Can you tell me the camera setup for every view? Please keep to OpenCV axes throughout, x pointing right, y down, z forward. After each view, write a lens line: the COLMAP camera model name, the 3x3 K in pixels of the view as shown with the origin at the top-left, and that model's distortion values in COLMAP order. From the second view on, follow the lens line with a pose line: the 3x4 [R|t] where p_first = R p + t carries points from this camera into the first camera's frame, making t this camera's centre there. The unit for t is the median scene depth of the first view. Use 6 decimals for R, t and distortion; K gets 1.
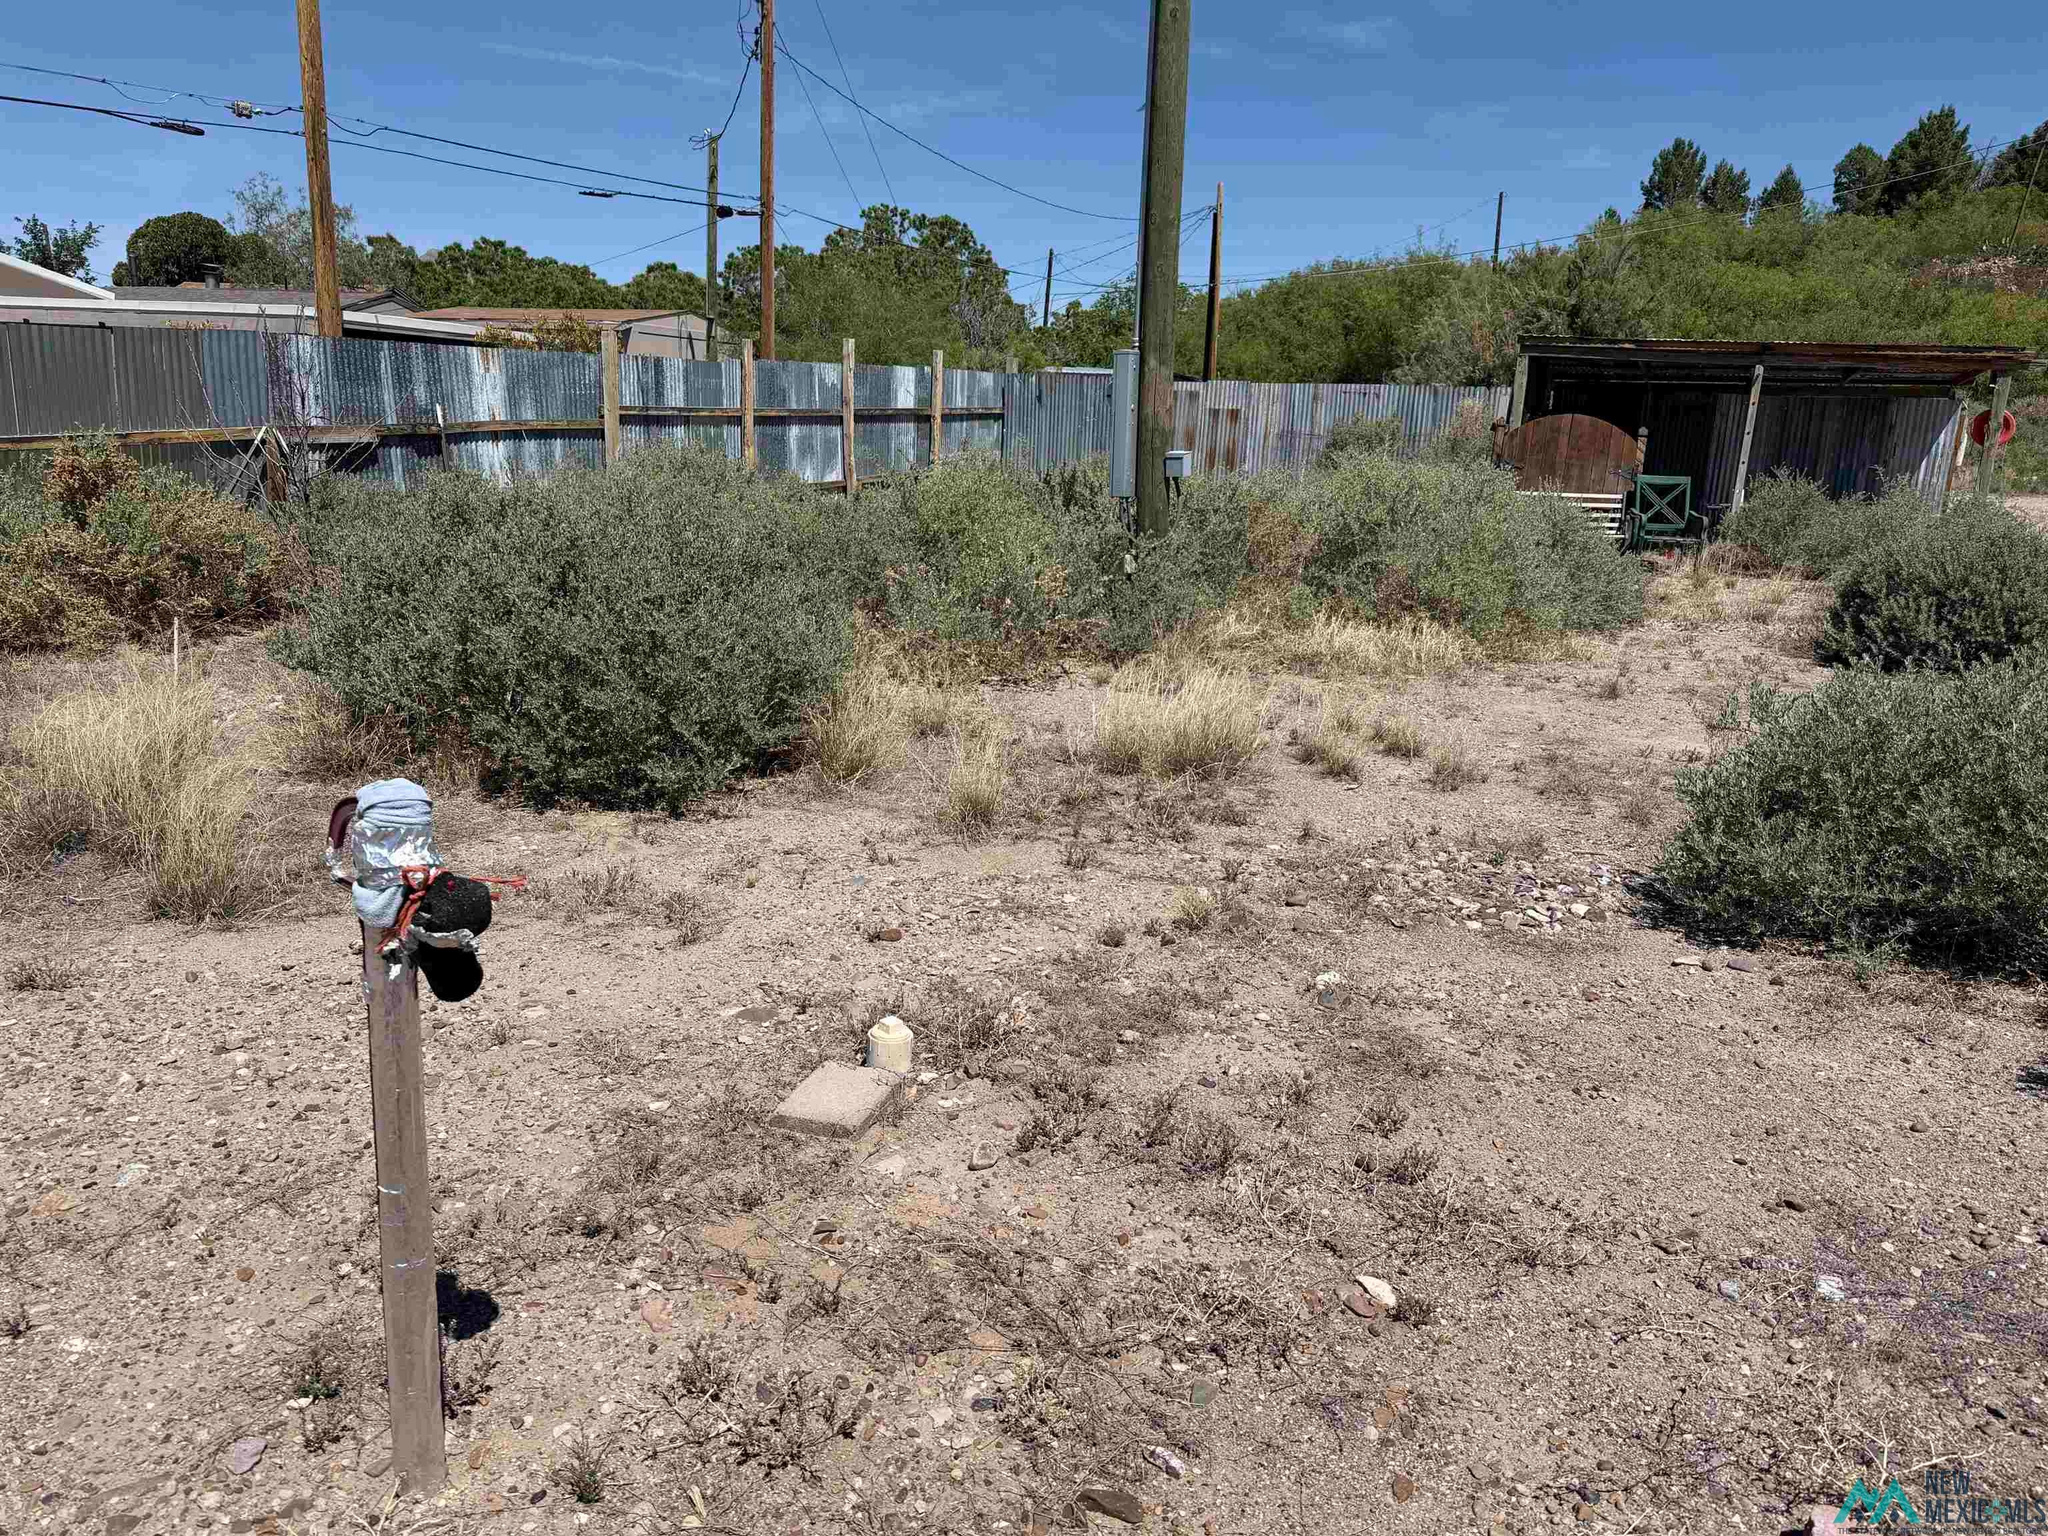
lens RADIAL K [[1438.1, 0, 1015.0], [0, 1438.1, 743.1], [0, 0, 1]] dist [0.100773, -0.120900]
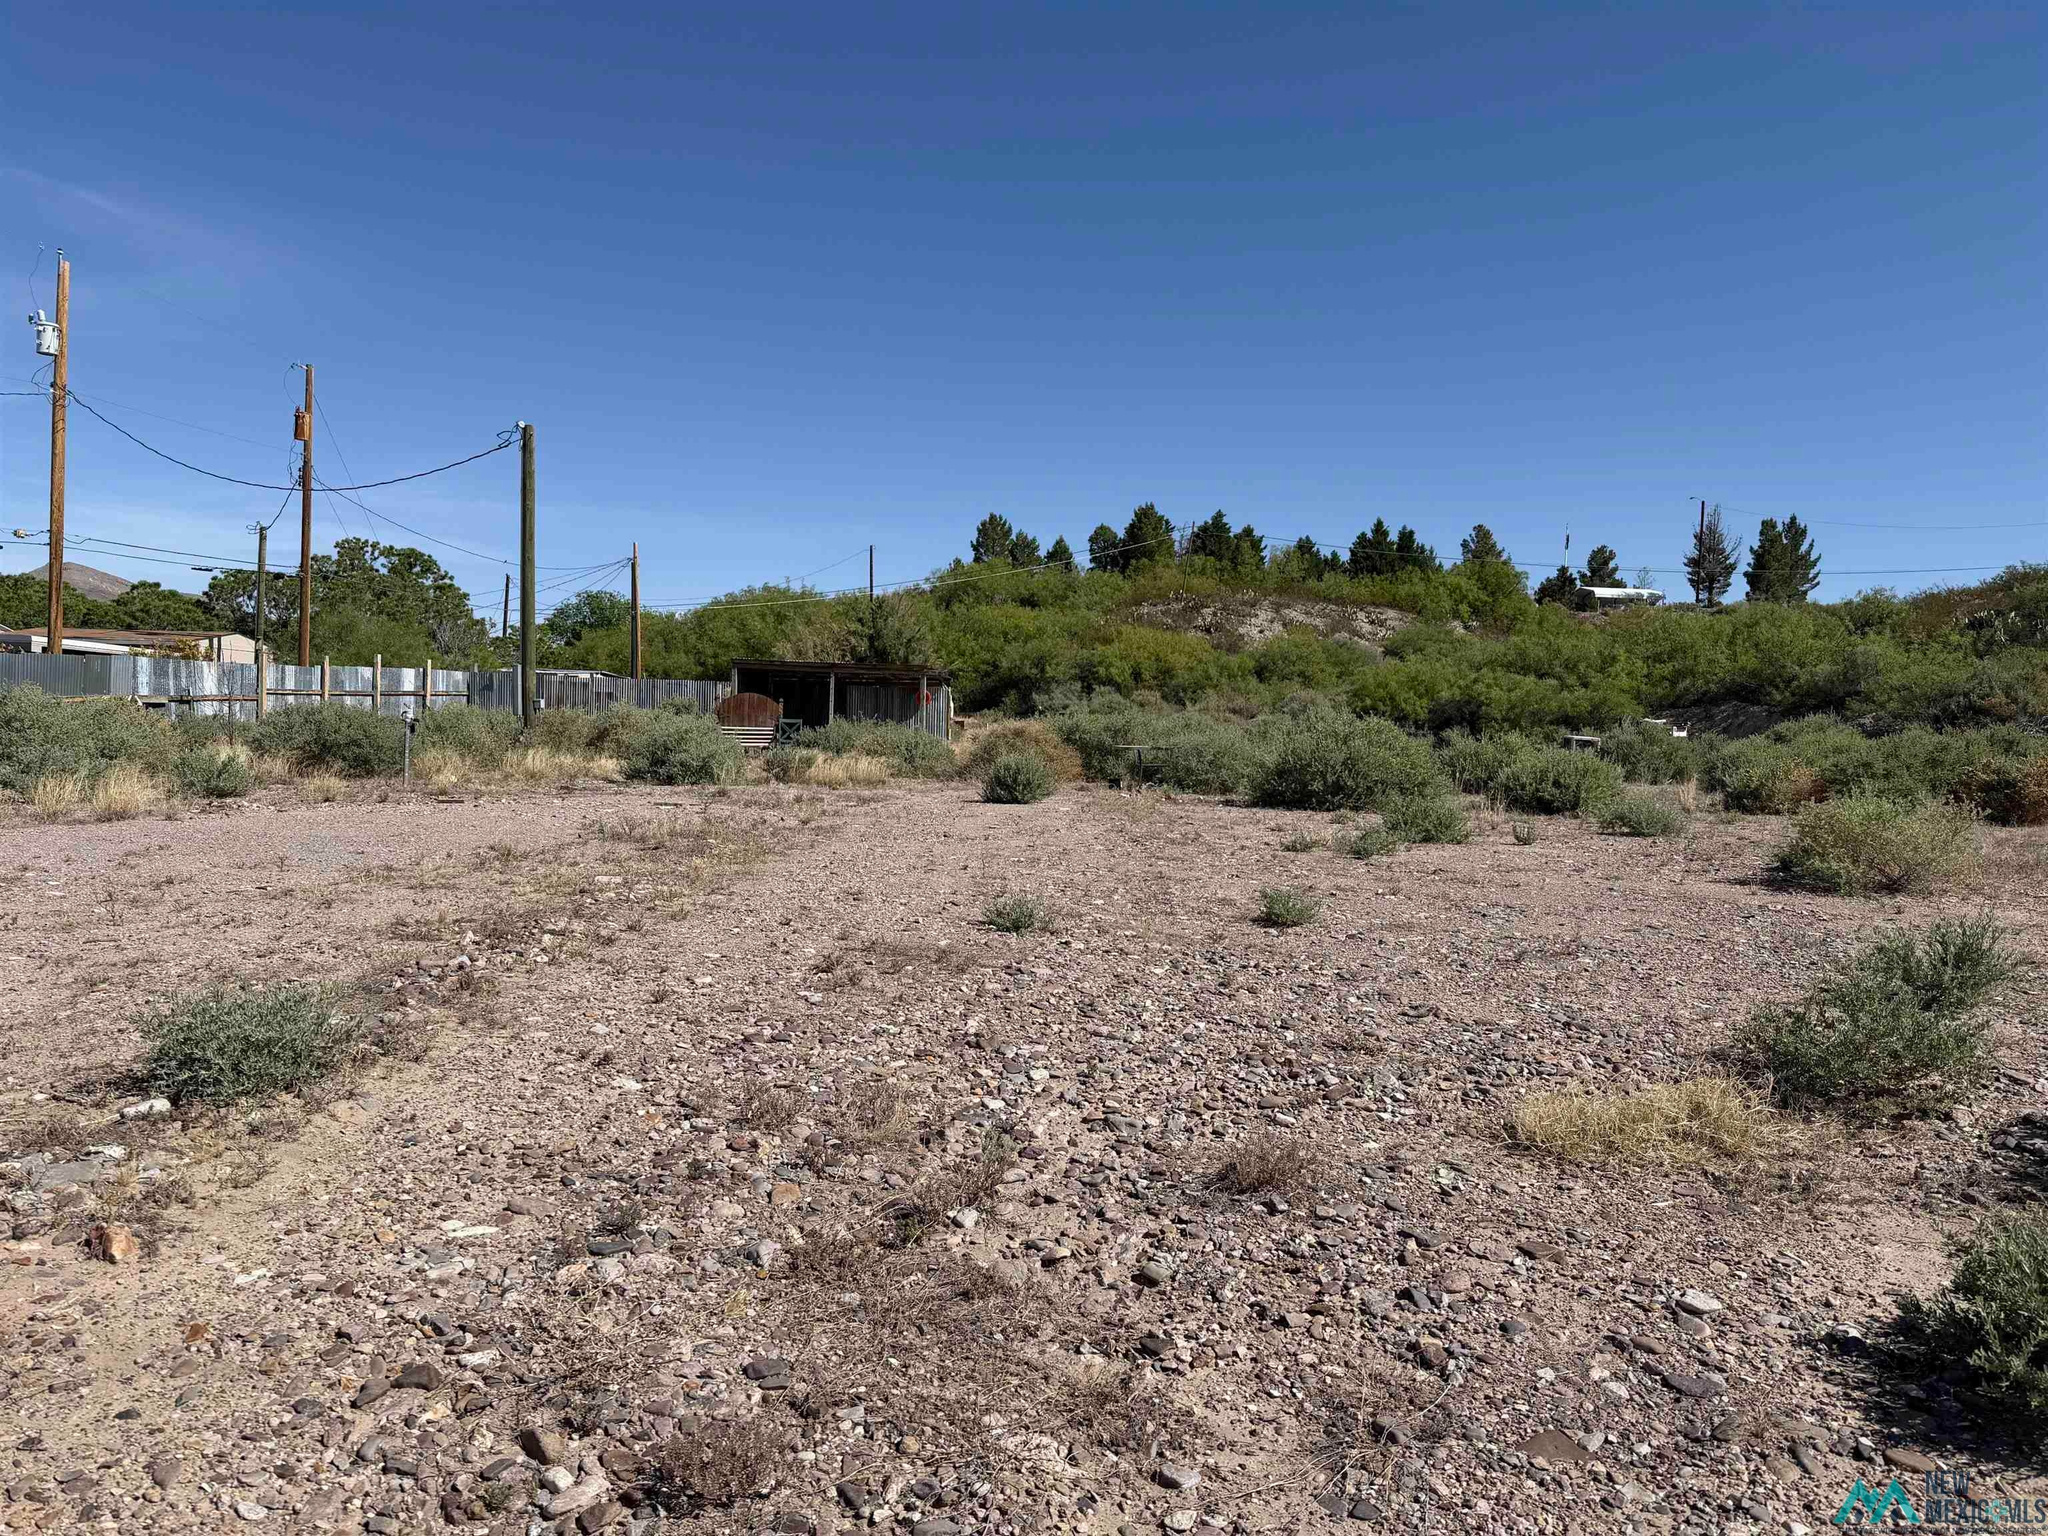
lens RADIAL K [[1438.1, 0, 1015.0], [0, 1438.1, 743.1], [0, 0, 1]] dist [0.100773, -0.120900]
pose [[0.938431, -0.015840, 0.345104, 0.001221], [0.084952, 0.978855, -0.186080, 0.071637], [-0.334860, 0.203940, 0.919933, -0.278444]]
